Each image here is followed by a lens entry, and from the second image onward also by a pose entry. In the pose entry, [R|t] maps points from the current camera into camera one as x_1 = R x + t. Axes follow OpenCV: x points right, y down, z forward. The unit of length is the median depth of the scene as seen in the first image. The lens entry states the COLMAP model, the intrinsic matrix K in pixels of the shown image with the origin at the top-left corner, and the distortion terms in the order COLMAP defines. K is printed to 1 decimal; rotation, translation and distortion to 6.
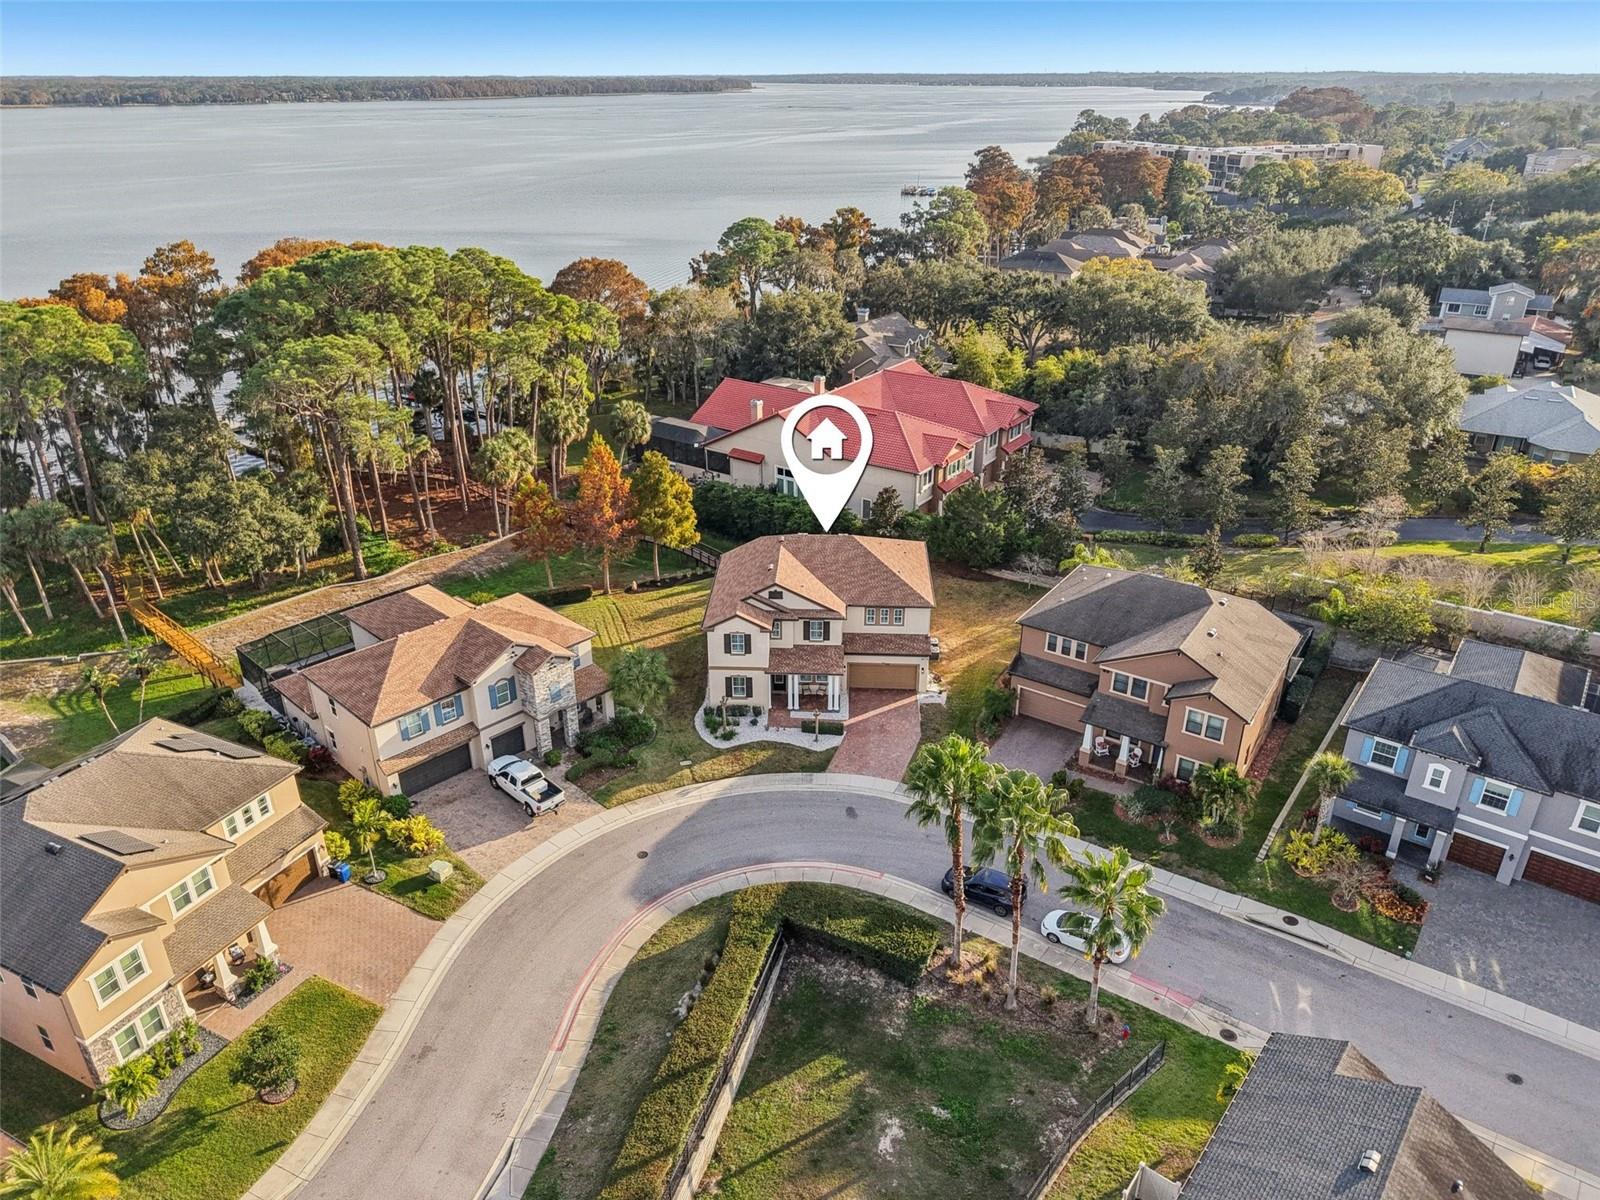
lens RADIAL K [[1102.7, 0, 797.8], [0, 1102.7, 601.5], [0, 0, 1]] dist [-0.001074, 0.000326]
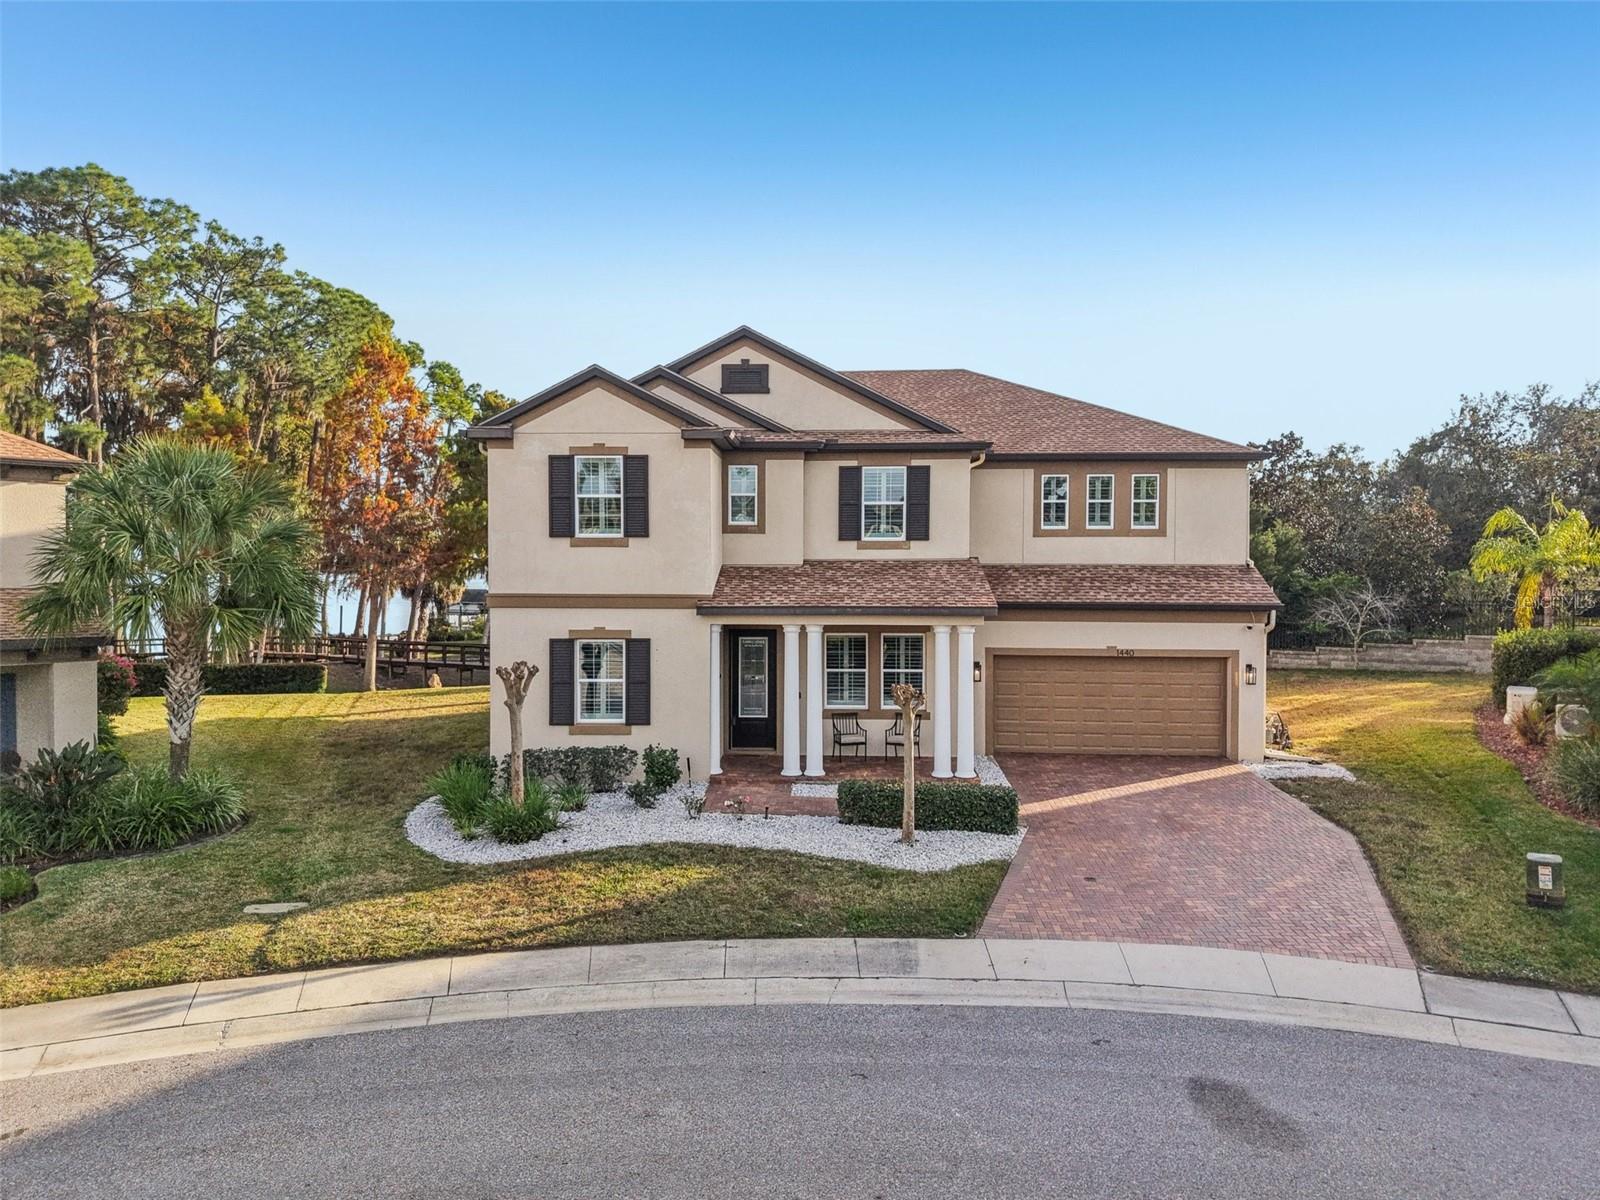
lens RADIAL K [[1102.7, 0, 805.2], [0, 1102.7, 597.0], [0, 0, 1]] dist [-0.001074, 0.000326]
pose [[0.999965, 0.005297, 0.006515, -0.005631], [-0.002275, 0.917796, -0.397045, 0.165361], [-0.008083, 0.397016, 0.917776, 0.751494]]
